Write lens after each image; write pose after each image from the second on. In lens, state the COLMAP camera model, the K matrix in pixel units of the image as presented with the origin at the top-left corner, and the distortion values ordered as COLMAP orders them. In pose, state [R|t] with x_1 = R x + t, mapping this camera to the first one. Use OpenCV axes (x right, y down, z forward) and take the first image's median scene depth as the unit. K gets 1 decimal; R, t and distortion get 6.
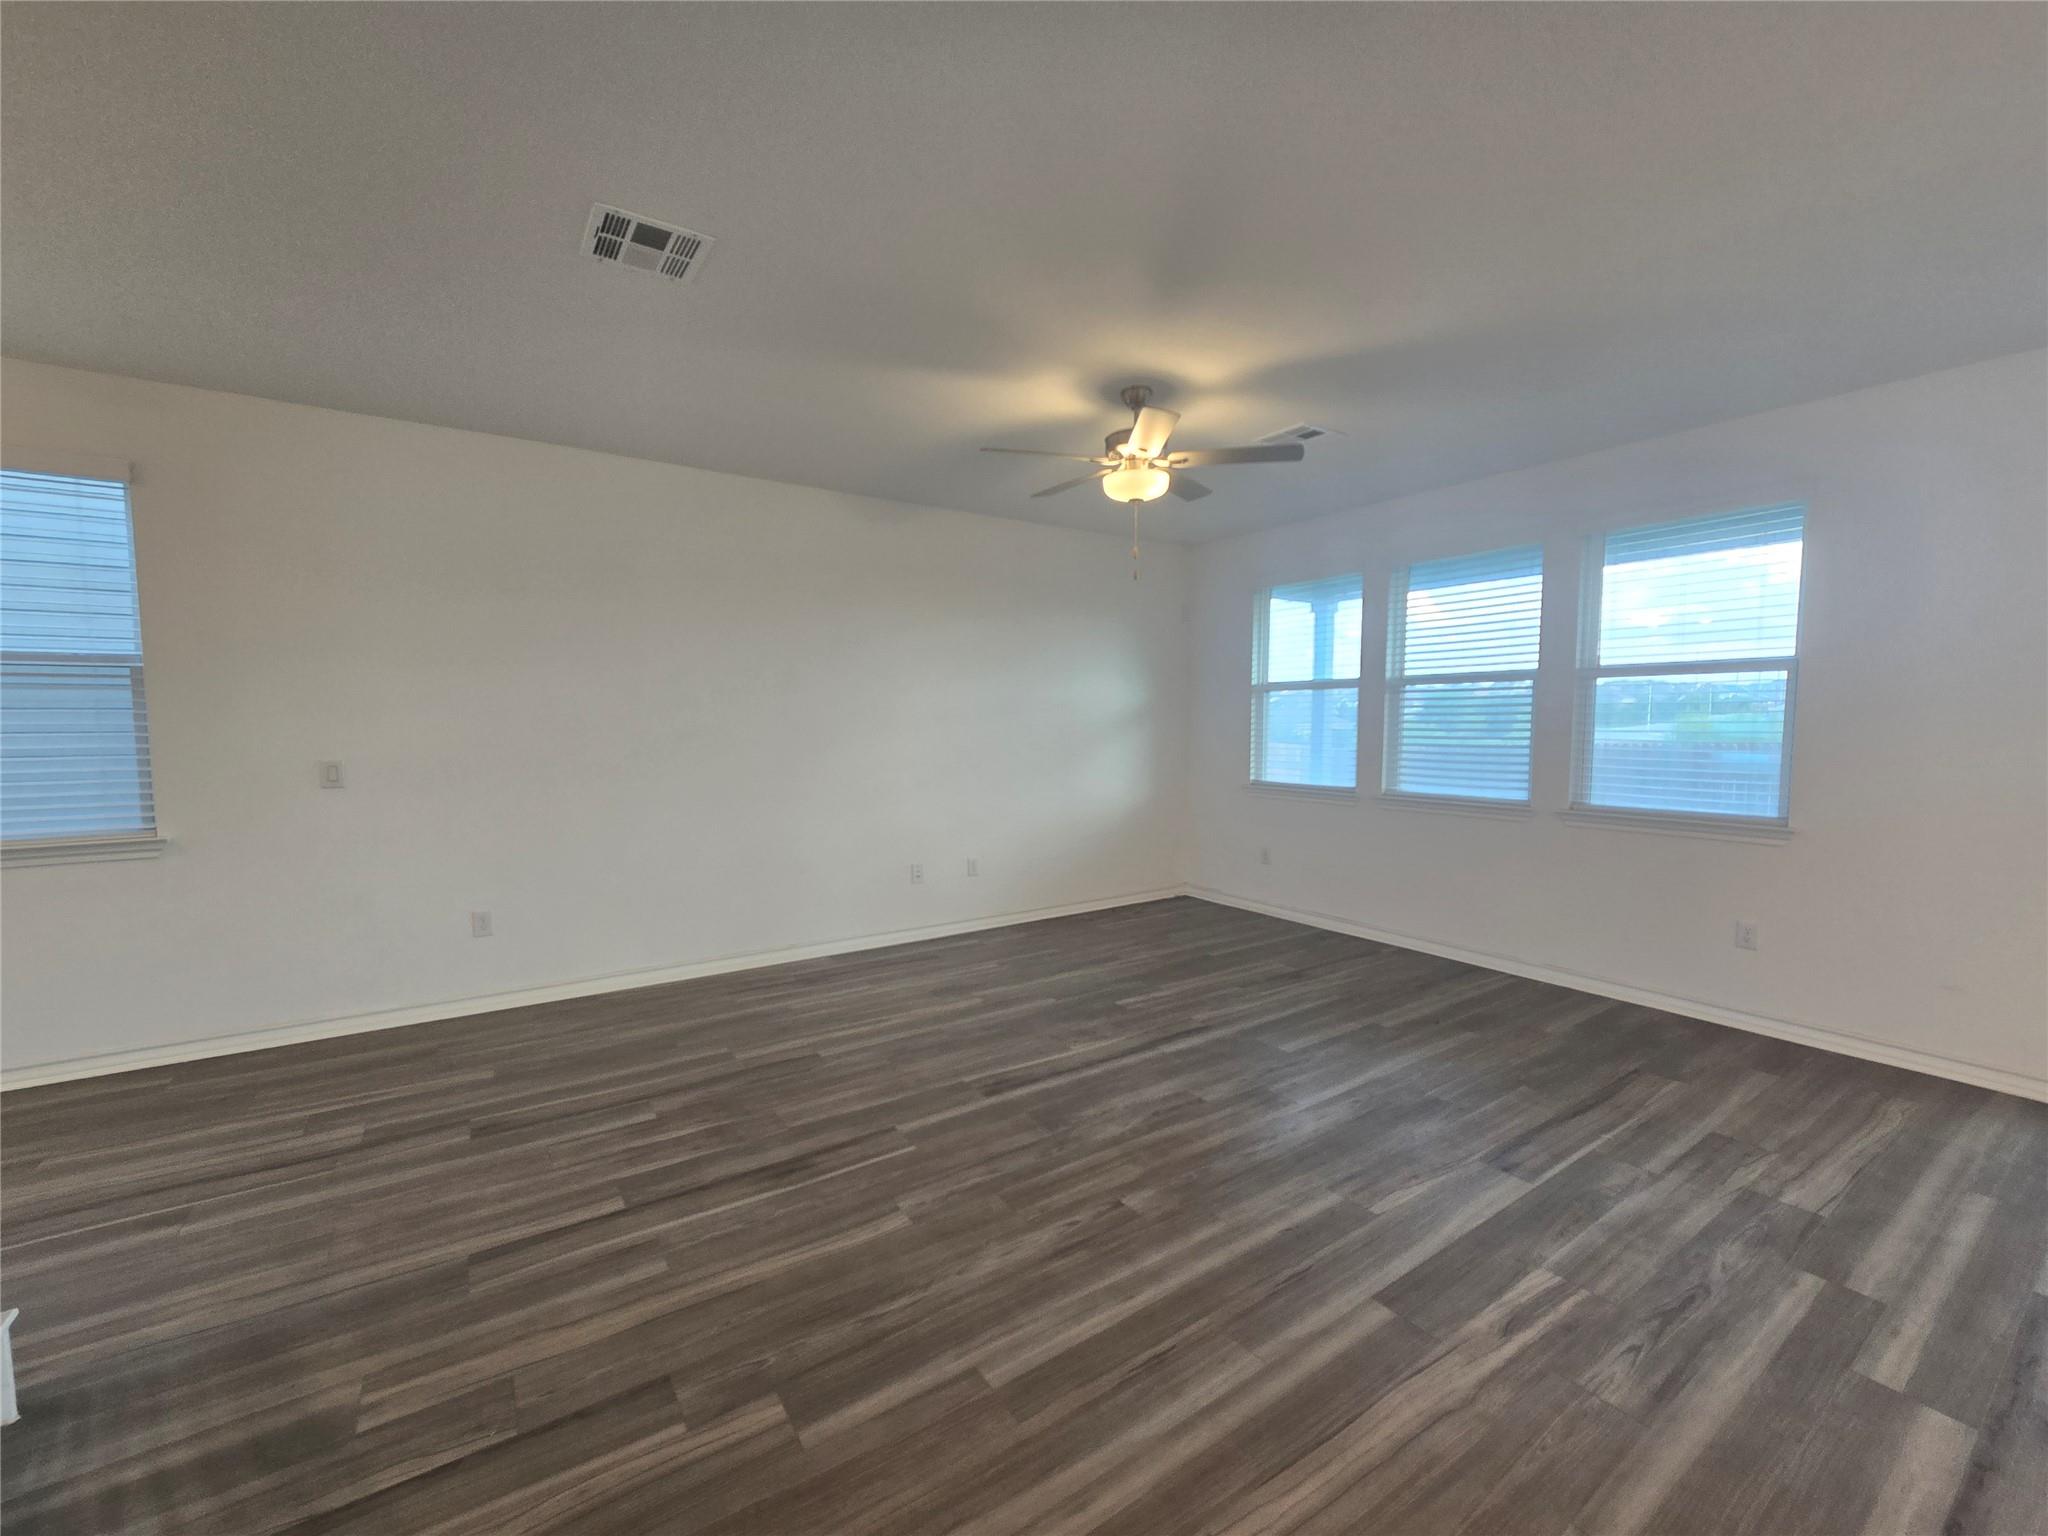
lens RADIAL K [[840.0, 0, 1032.2], [0, 840.0, 774.0], [0, 0, 1]] dist [-0.006846, 0.000146]
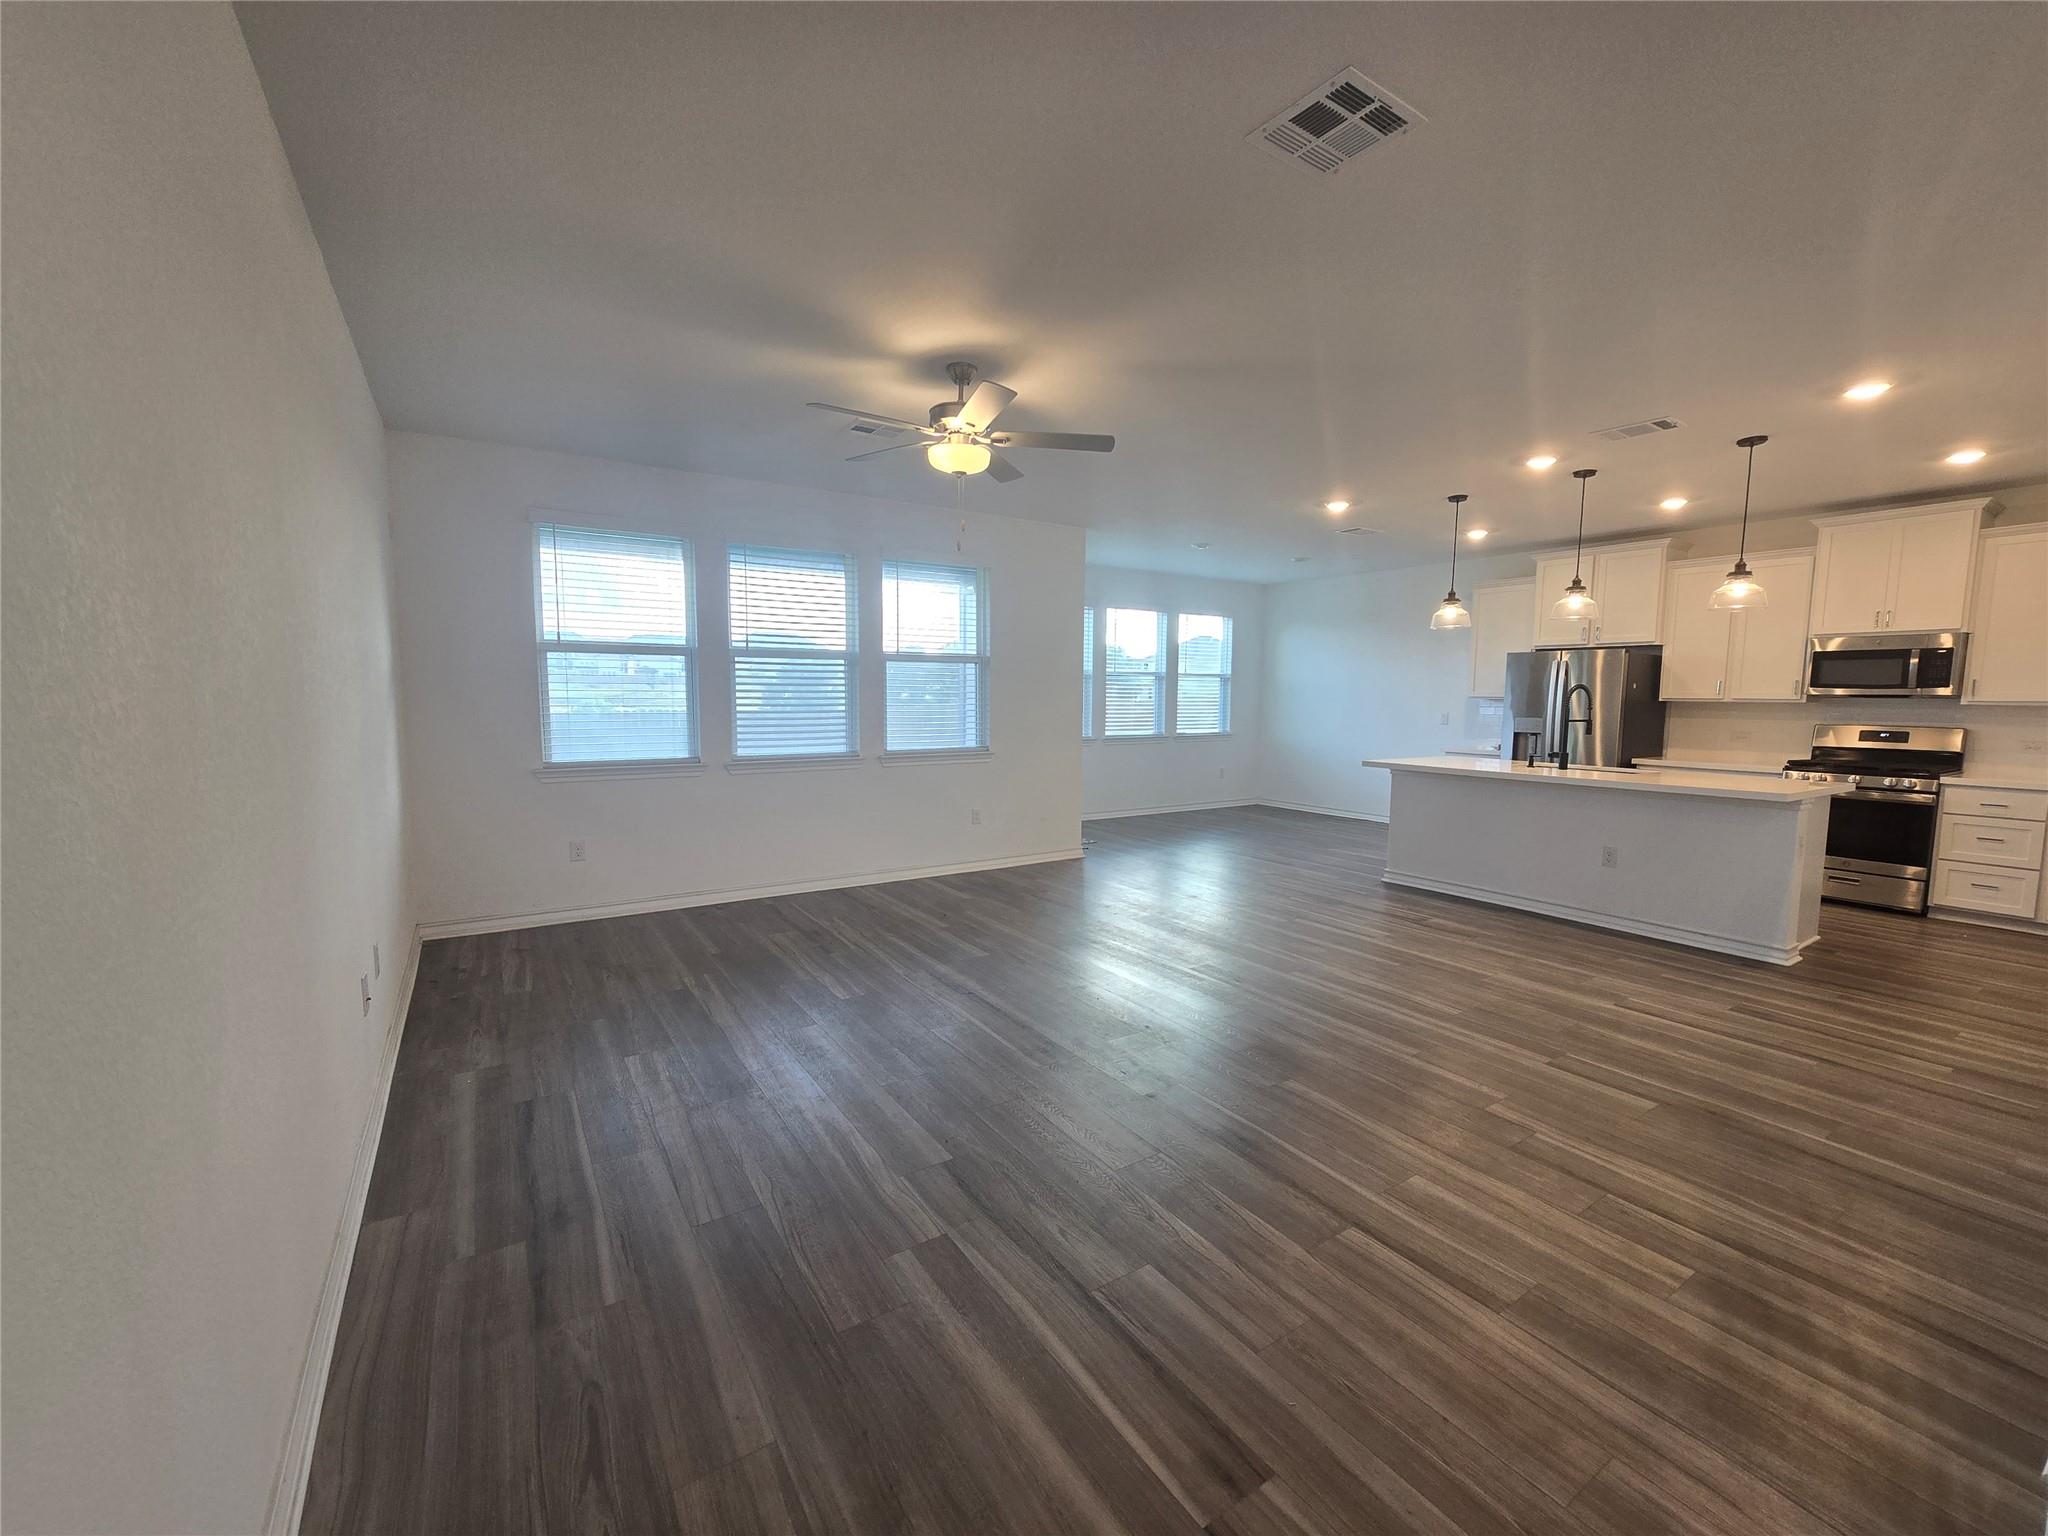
lens RADIAL K [[840.0, 0, 1045.0], [0, 840.0, 775.1], [0, 0, 1]] dist [-0.006846, 0.000146]
pose [[0.013191, -0.096135, 0.995281, -1.199350], [0.063532, 0.993437, 0.095115, -0.063755], [-0.997893, 0.061978, 0.019212, 1.145285]]
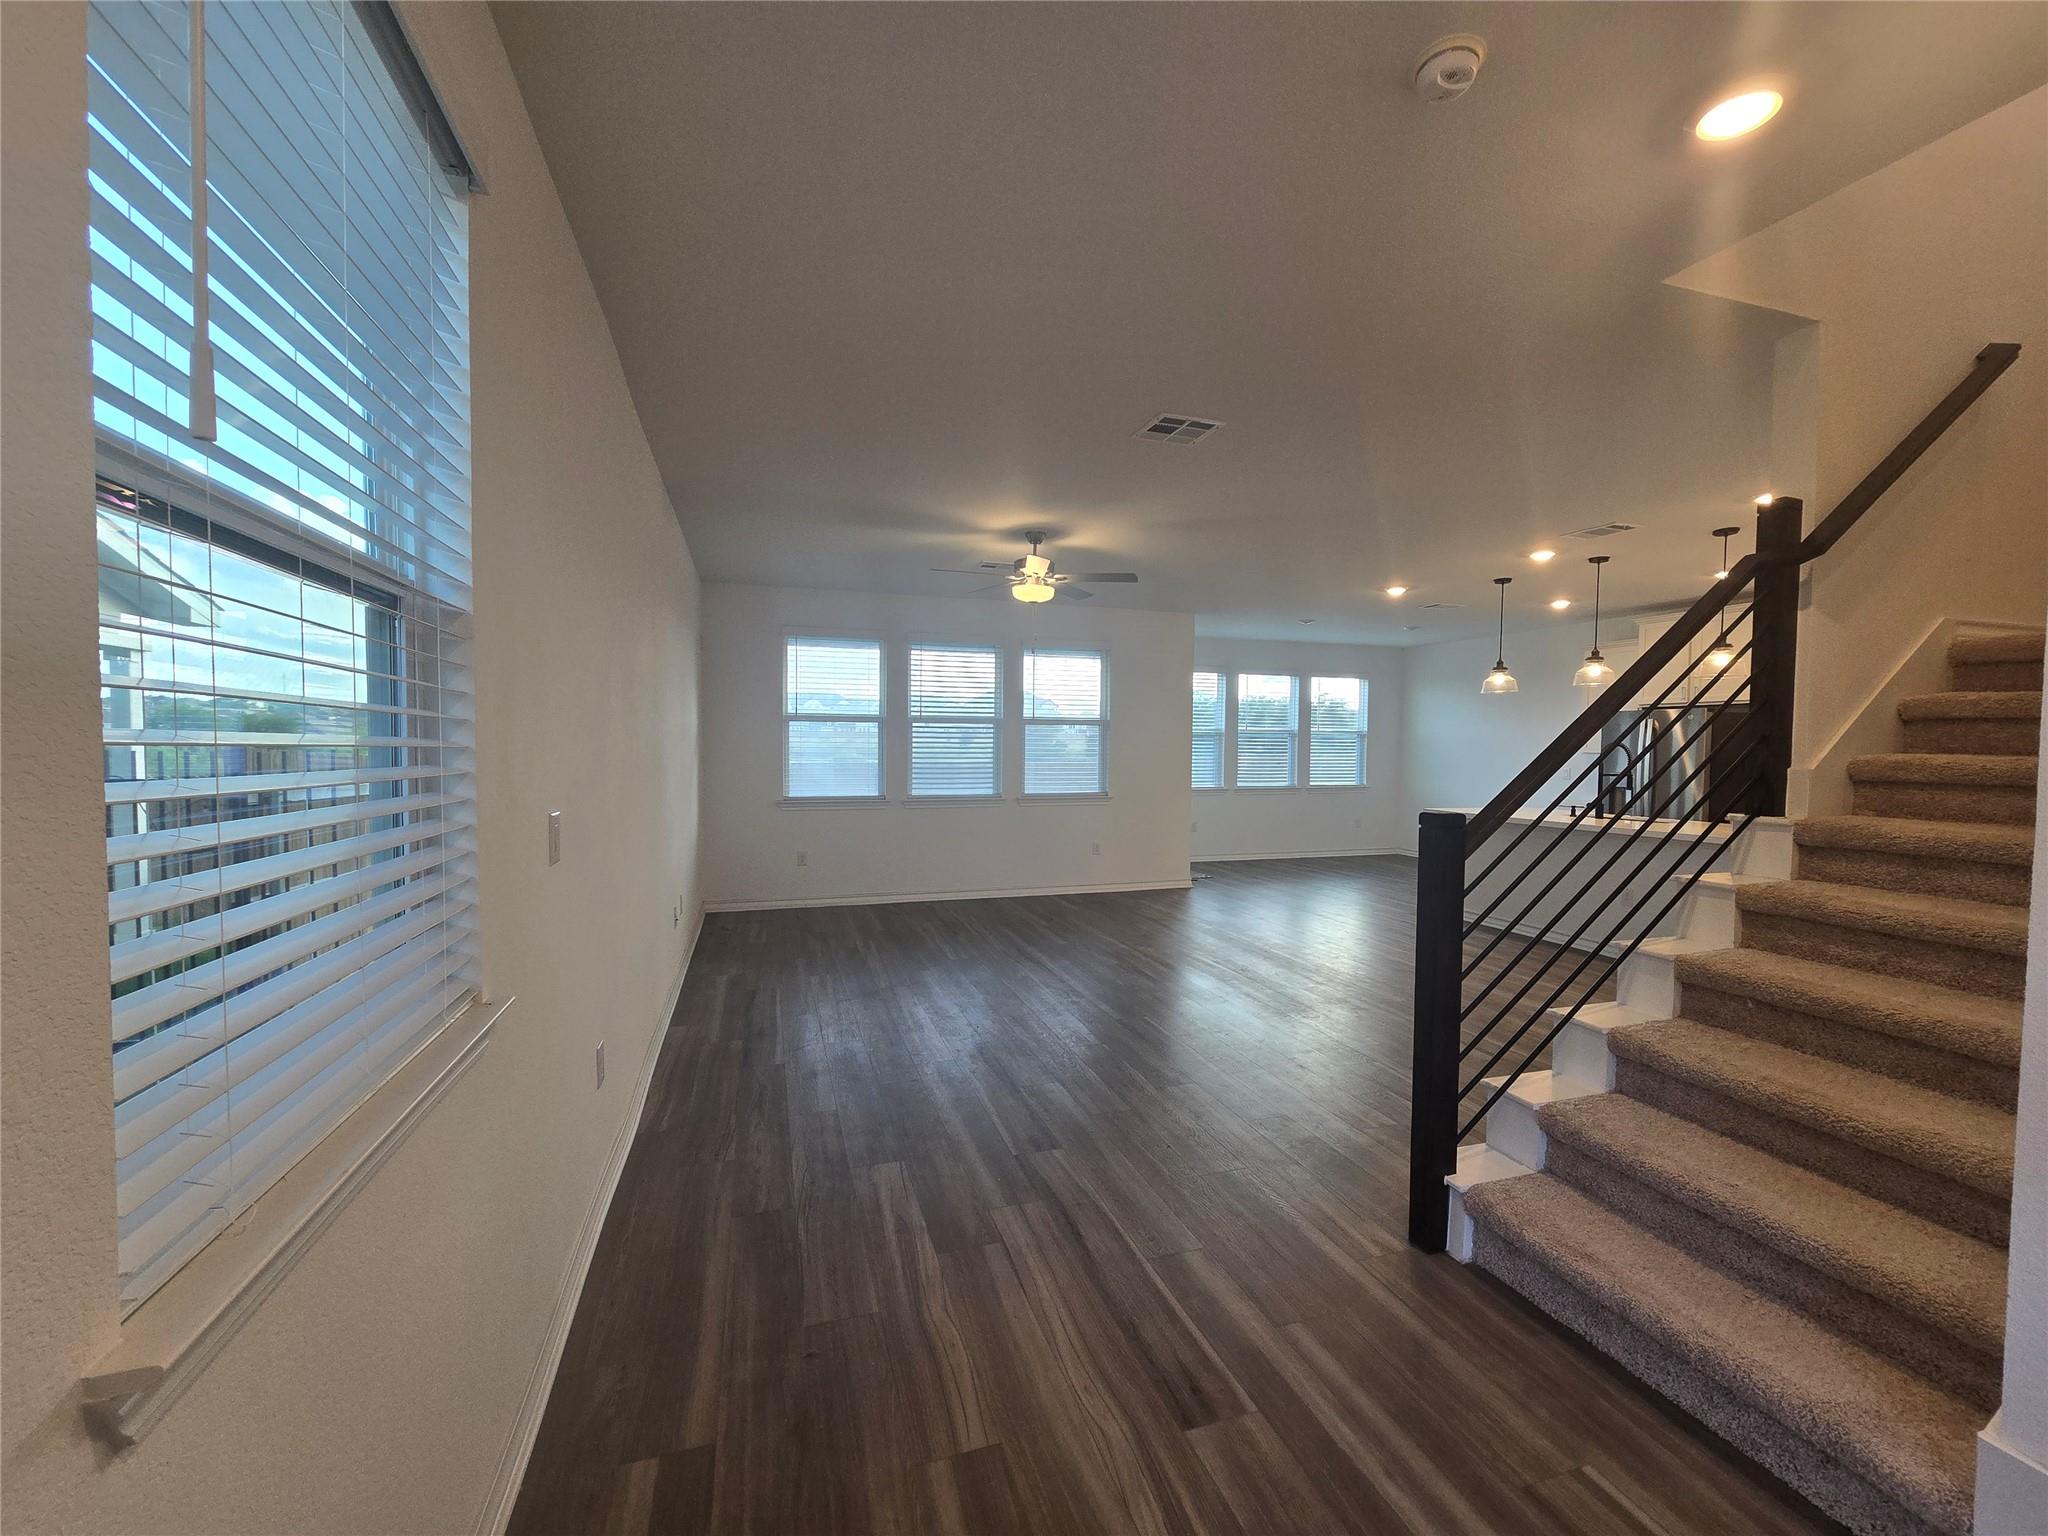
lens RADIAL K [[840.0, 0, 1041.5], [0, 840.0, 771.0], [0, 0, 1]] dist [-0.006846, 0.000146]
pose [[0.279345, -0.026243, 0.959832, -1.724712], [0.058955, 0.998209, 0.010135, -0.044365], [-0.958379, 0.053756, 0.280392, 0.730713]]
